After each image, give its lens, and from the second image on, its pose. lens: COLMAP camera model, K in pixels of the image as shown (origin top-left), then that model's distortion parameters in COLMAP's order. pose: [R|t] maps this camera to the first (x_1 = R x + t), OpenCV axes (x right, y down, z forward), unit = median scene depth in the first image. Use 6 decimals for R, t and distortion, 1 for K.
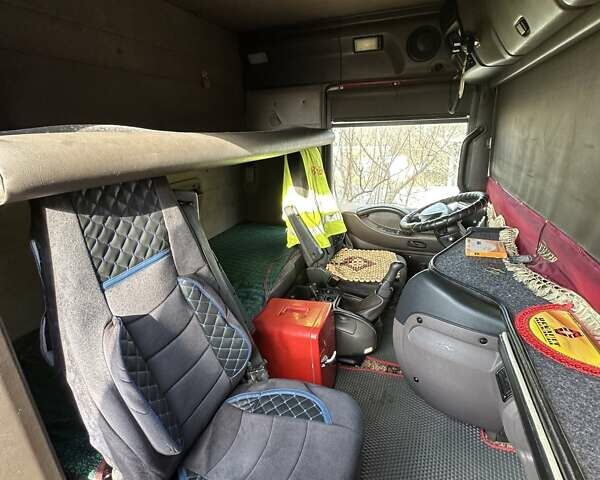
lens RADIAL K [[317.7, 0, 300.0], [0, 317.7, 240.0], [0, 0, 1]] dist [-0.000271, 0.000123]
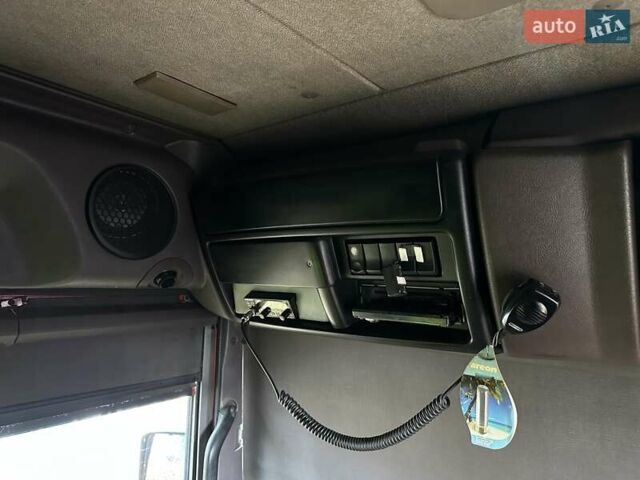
lens RADIAL K [[451.2, 0, 320.0], [0, 451.2, 240.0], [0, 0, 1]] dist [0.077155, -0.099807]
pose [[0.276306, 0.112923, 0.954413, -0.016636], [0.268567, 0.944438, -0.189494, -0.403376], [-0.922782, 0.308682, 0.230626, 0.646719]]
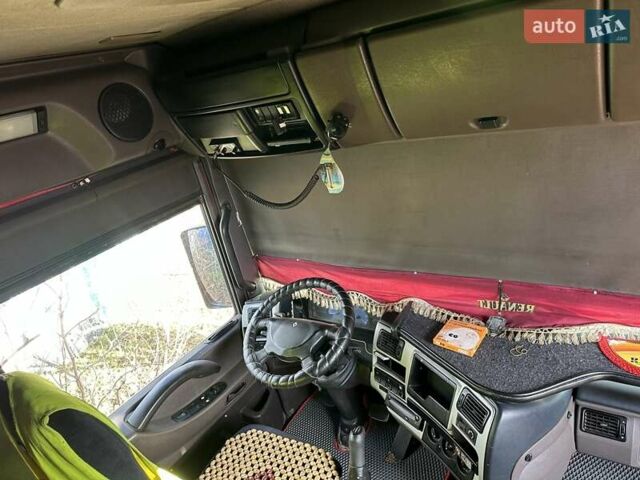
lens RADIAL K [[451.2, 0, 320.0], [0, 451.2, 240.0], [0, 0, 1]] dist [0.077155, -0.099807]
pose [[0.222867, -0.398113, 0.889852, -0.310555], [0.494534, 0.832807, 0.248734, -0.420600], [-0.840099, 0.384628, 0.382486, 0.444708]]
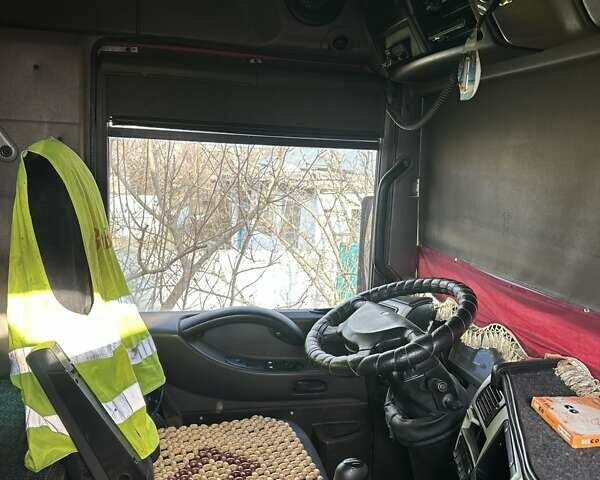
lens RADIAL K [[563.0, 0, 297.9], [0, 563.0, 253.3], [0, 0, 1]] dist [0.009846, 0.011342]
pose [[0.831339, -0.025901, 0.555162, -0.129764], [0.107957, 0.987412, -0.115595, -0.097779], [-0.545179, 0.156033, 0.823671, 0.307360]]
